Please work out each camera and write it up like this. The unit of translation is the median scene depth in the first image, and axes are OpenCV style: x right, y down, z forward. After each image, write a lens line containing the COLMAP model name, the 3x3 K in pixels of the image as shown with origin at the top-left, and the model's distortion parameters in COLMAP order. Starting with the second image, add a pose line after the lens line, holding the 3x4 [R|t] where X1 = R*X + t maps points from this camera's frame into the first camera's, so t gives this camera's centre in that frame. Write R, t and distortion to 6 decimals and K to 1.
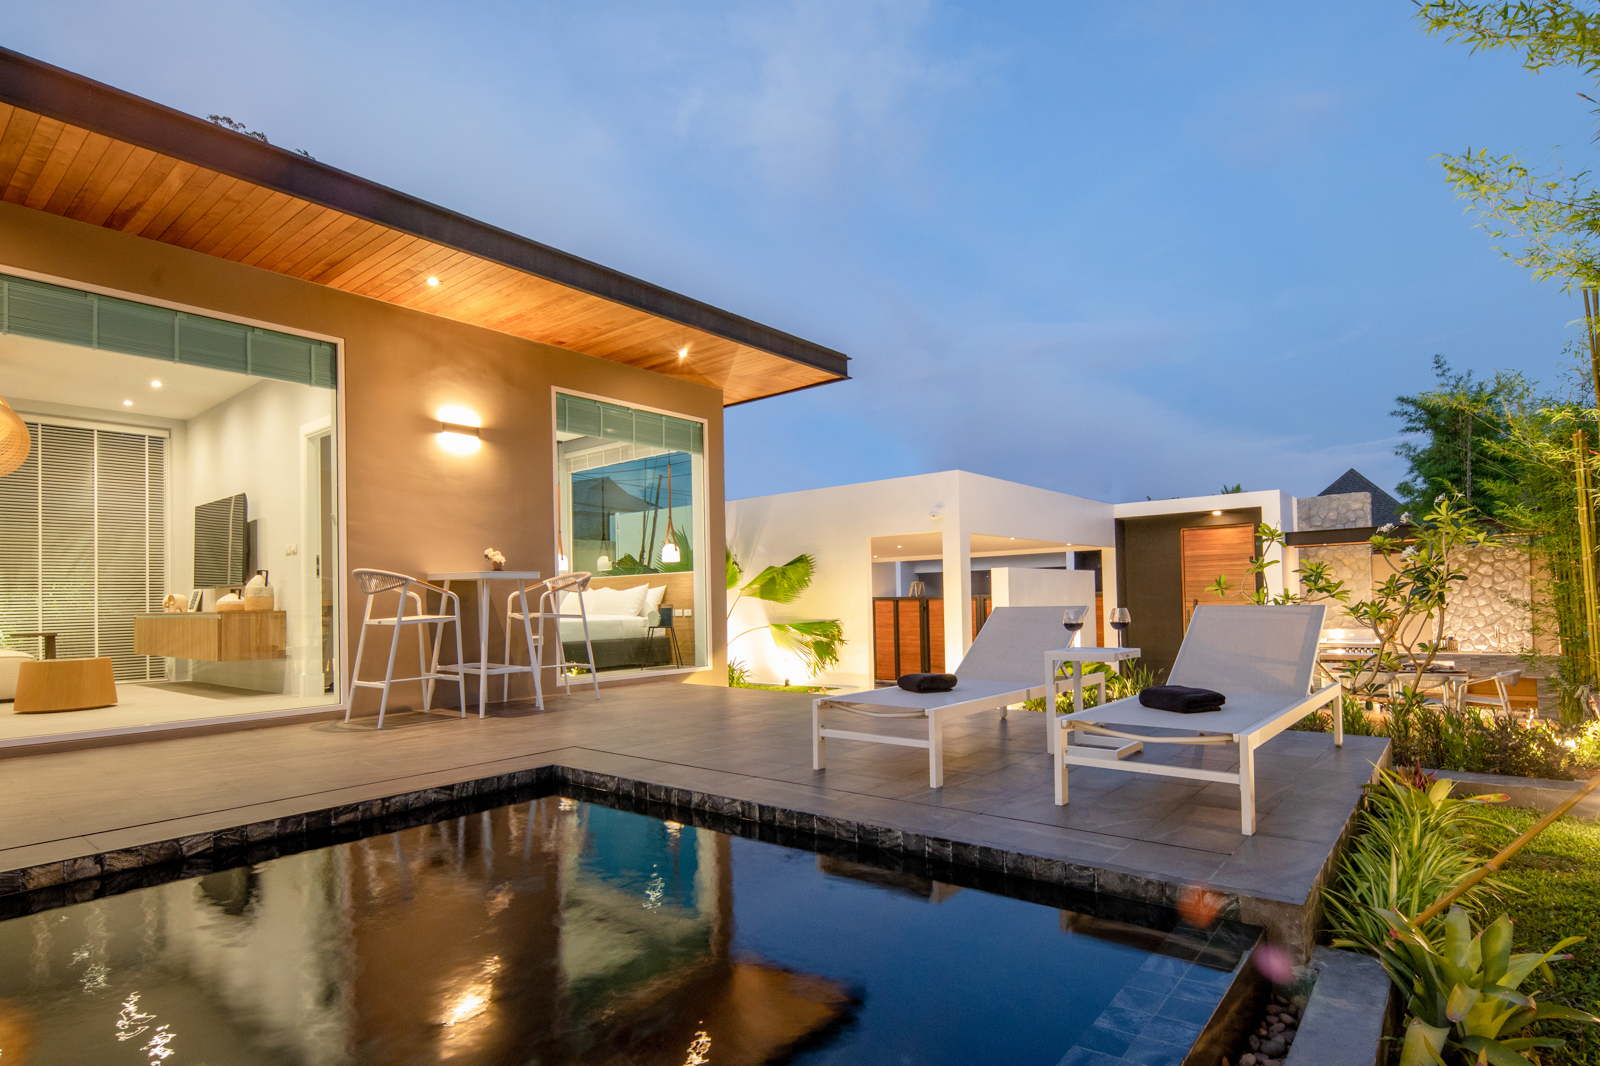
lens RADIAL K [[834.7, 0, 864.4], [0, 834.7, 580.0], [0, 0, 1]] dist [0.007357, -0.001705]
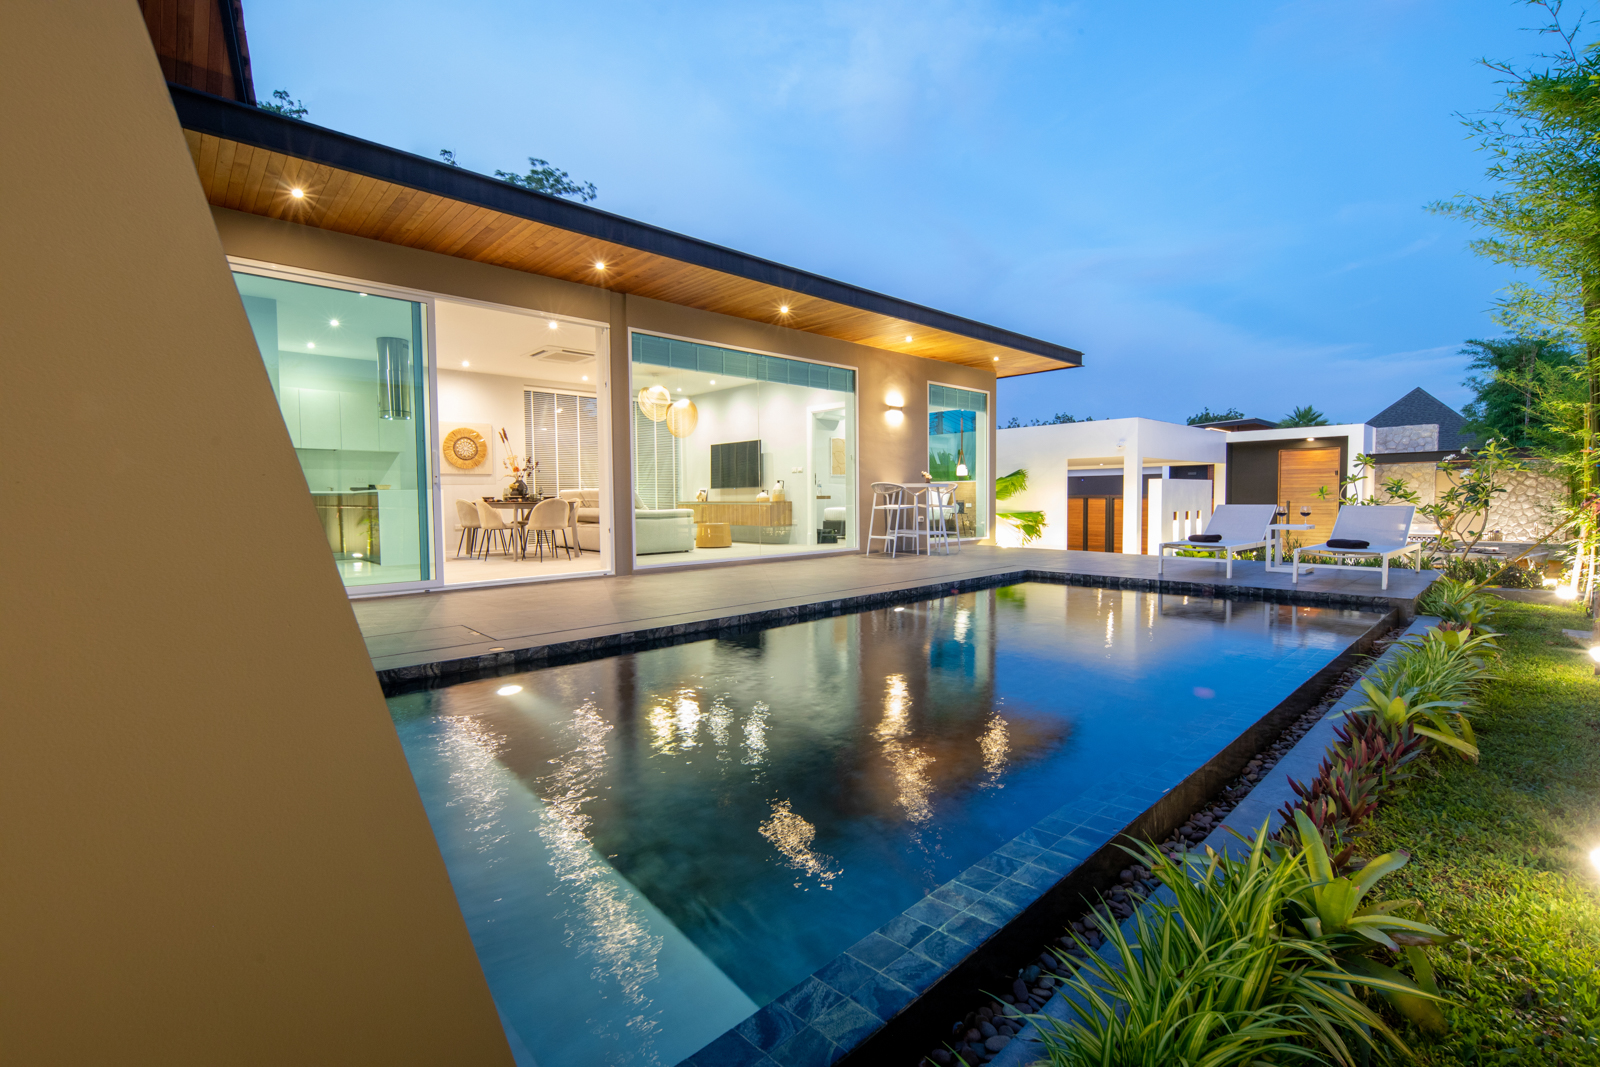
lens RADIAL K [[735.5, 0, 761.0], [0, 735.5, 520.8], [0, 0, 1]] dist [0.005243, -0.002782]
pose [[0.982030, 0.018282, -0.187835, -0.302967], [-0.007393, 0.998259, 0.058509, -0.012034], [0.188578, -0.056069, 0.980456, -0.478529]]
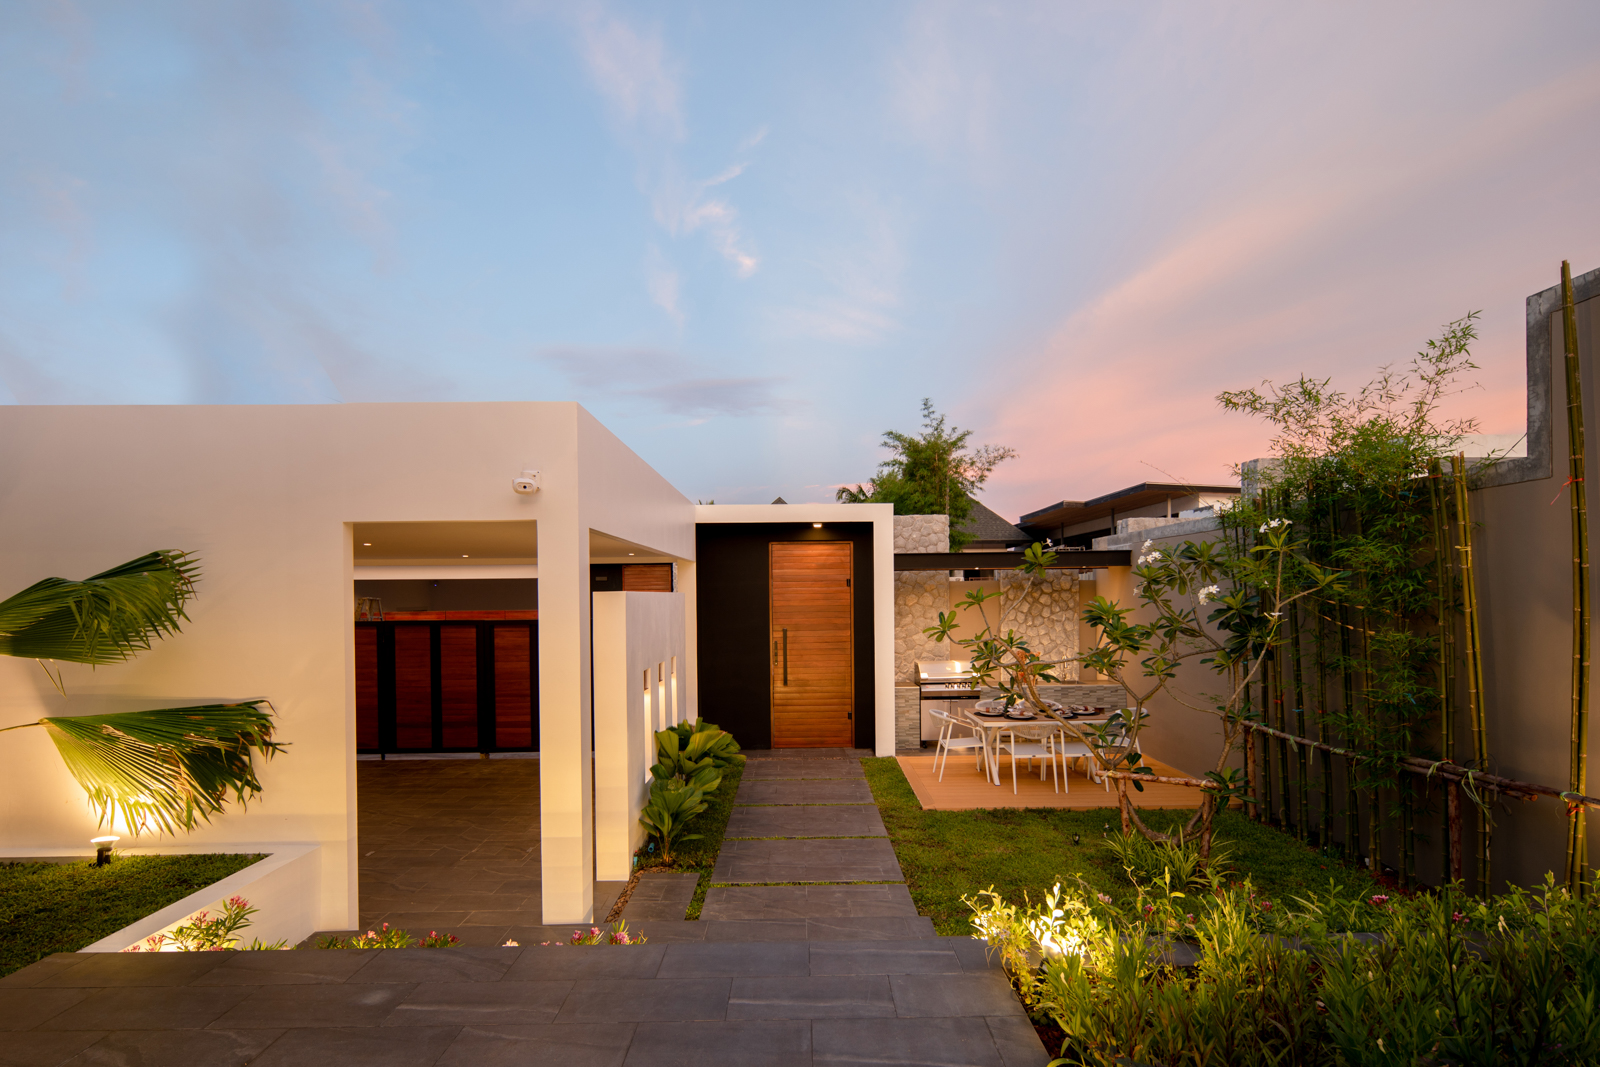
lens RADIAL K [[735.5, 0, 806.9], [0, 735.5, 590.1], [0, 0, 1]] dist [0.005243, -0.002782]
pose [[0.782261, 0.017801, 0.622696, -0.051836], [-0.022218, 0.999753, -0.000669, -0.018421], [-0.622555, -0.013312, 0.782463, 0.523720]]
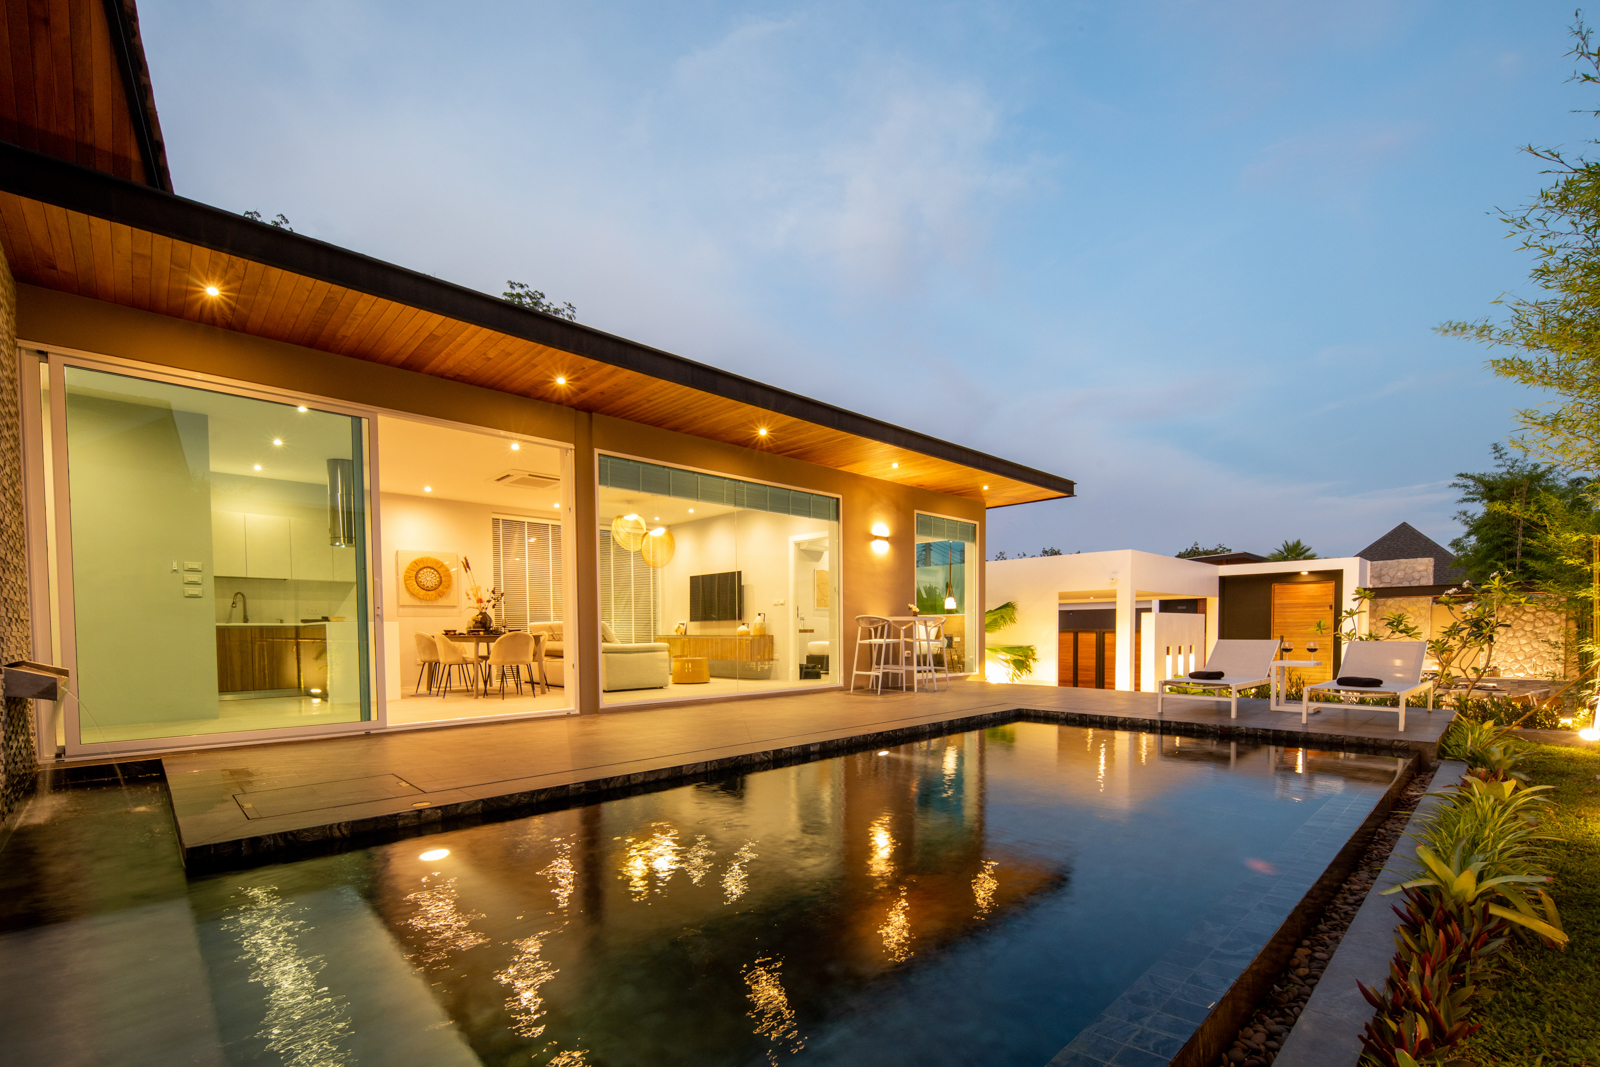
lens RADIAL K [[735.5, 0, 762.2], [0, 735.5, 646.0], [0, 0, 1]] dist [0.005243, -0.002782]
pose [[0.985089, 0.018042, -0.171099, -0.300015], [-0.010041, 0.998820, 0.047514, -0.011384], [0.171755, -0.045088, 0.984107, -0.425061]]
